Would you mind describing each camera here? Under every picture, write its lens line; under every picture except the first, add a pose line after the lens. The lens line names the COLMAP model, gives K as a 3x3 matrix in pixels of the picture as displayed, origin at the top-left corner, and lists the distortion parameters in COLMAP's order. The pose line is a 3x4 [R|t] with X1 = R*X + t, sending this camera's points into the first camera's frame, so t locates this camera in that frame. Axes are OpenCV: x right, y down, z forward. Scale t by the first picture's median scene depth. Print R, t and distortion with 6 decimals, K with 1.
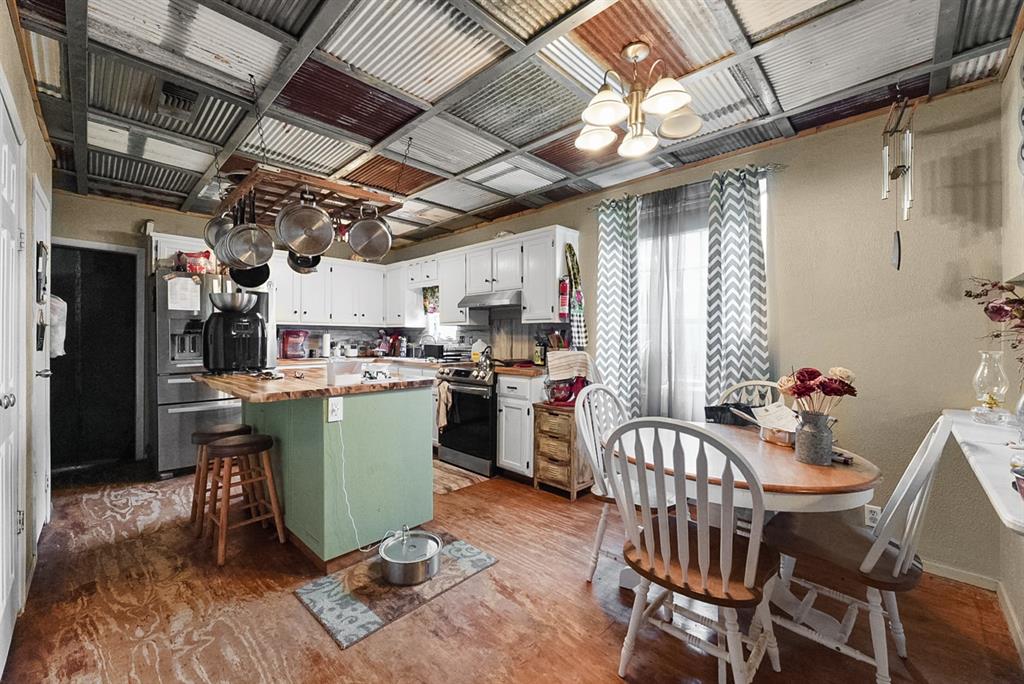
lens RADIAL K [[413.5, 0, 507.9], [0, 413.5, 332.8], [0, 0, 1]] dist [0.001839, -0.001142]
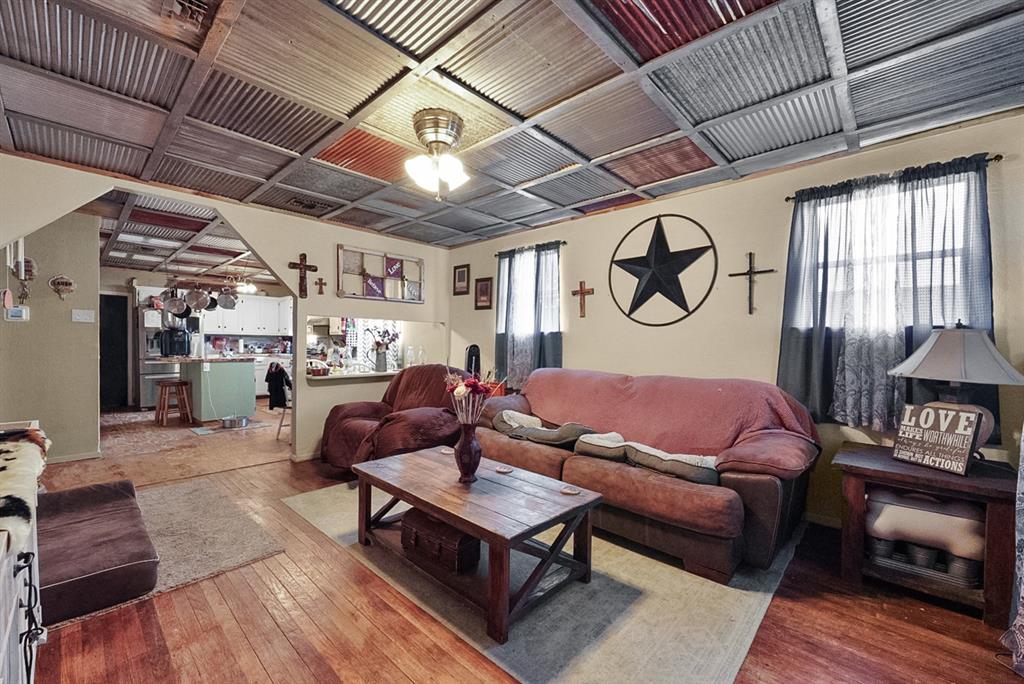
lens RADIAL K [[413.5, 0, 515.3], [0, 413.5, 347.4], [0, 0, 1]] dist [0.001839, -0.001142]
pose [[0.999466, 0.006336, 0.032064, 0.883242], [-0.006918, 0.999813, 0.018082, -0.004176], [-0.031943, -0.018294, 0.999322, -1.031840]]
